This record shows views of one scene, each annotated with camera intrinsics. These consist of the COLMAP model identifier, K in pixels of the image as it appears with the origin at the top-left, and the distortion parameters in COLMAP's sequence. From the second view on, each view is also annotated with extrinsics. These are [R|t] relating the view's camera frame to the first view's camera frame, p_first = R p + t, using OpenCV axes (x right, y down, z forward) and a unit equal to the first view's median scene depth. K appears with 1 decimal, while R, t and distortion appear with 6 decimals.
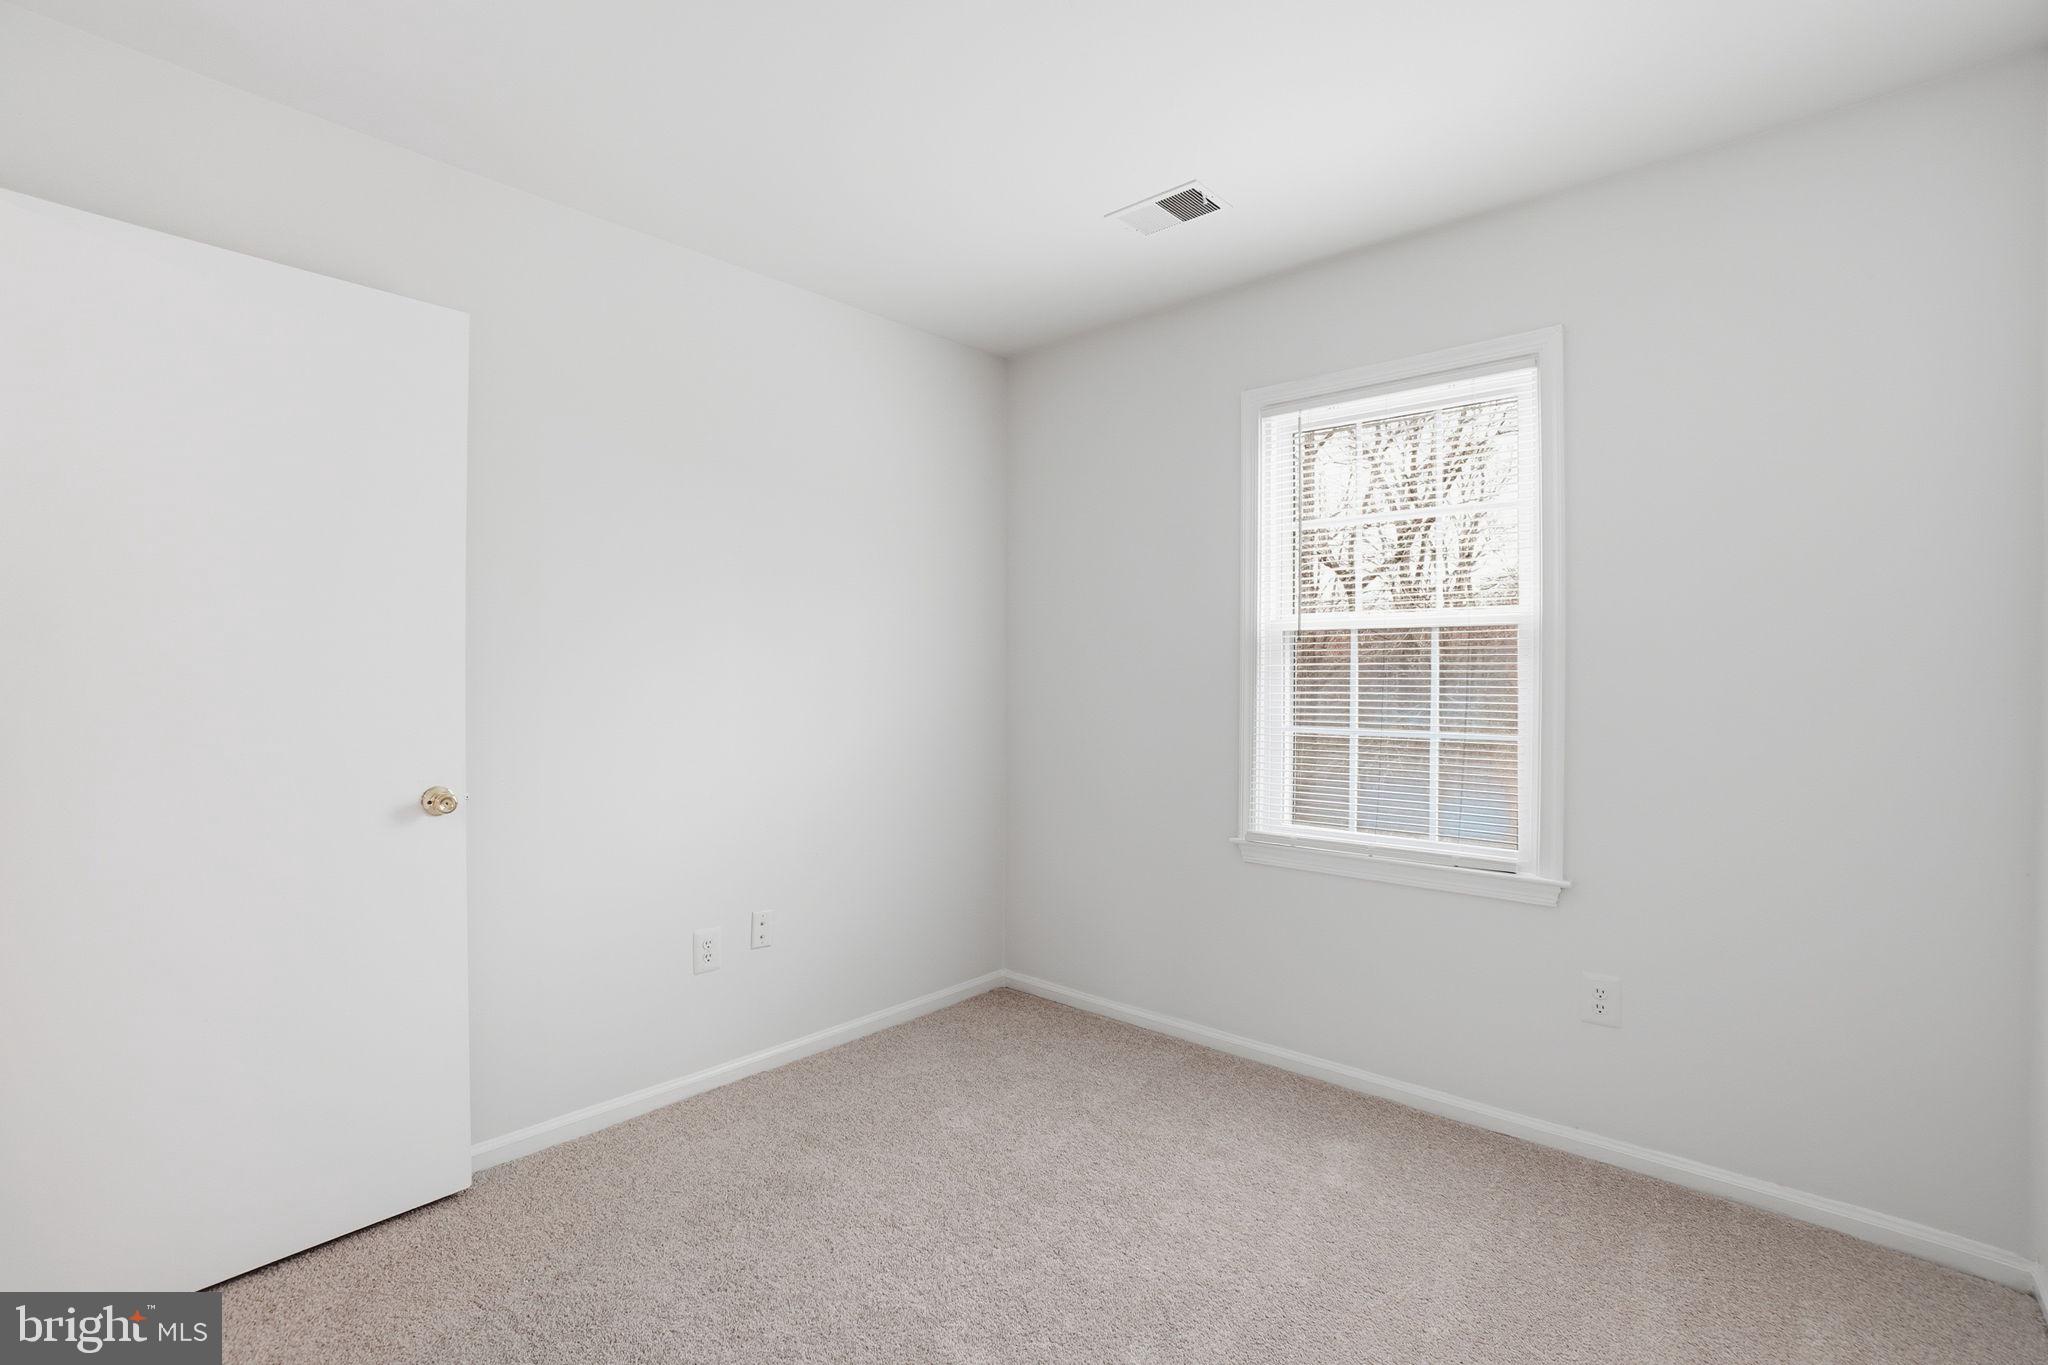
lens RADIAL K [[946.5, 0, 1023.3], [0, 946.5, 676.1], [0, 0, 1]] dist [-0.060202, 0.023753]
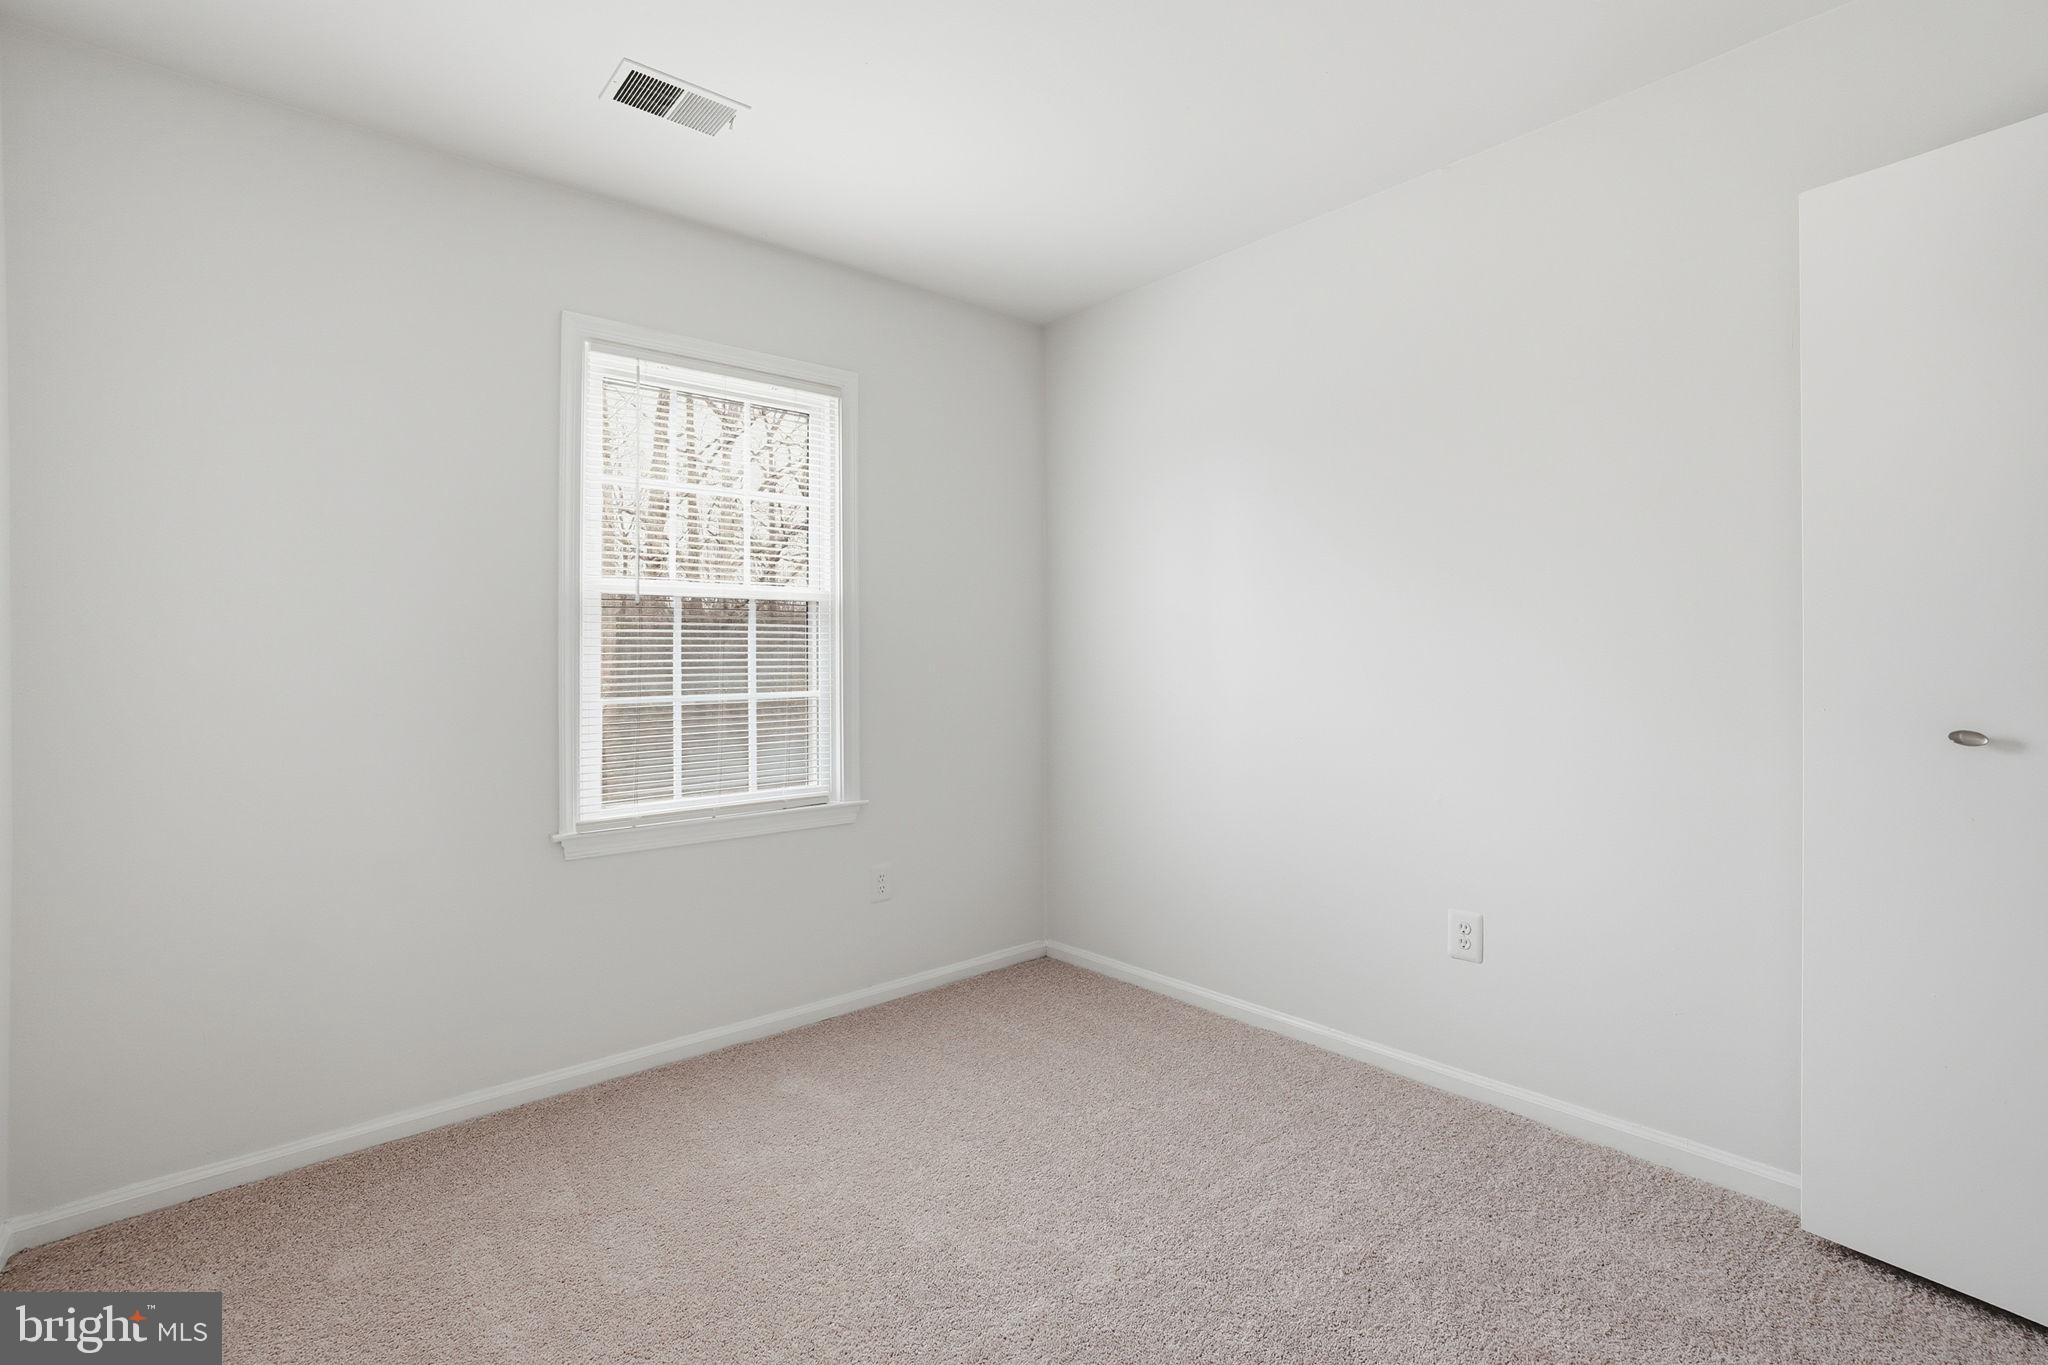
lens RADIAL K [[914.0, 0, 1014.9], [0, 914.0, 643.2], [0, 0, 1]] dist [-0.004052, -0.000294]
pose [[0.156146, -0.001778, 0.987732, -0.591039], [-0.001212, 0.999997, 0.001991, -0.003261], [-0.987733, -0.001508, 0.156143, 0.529975]]
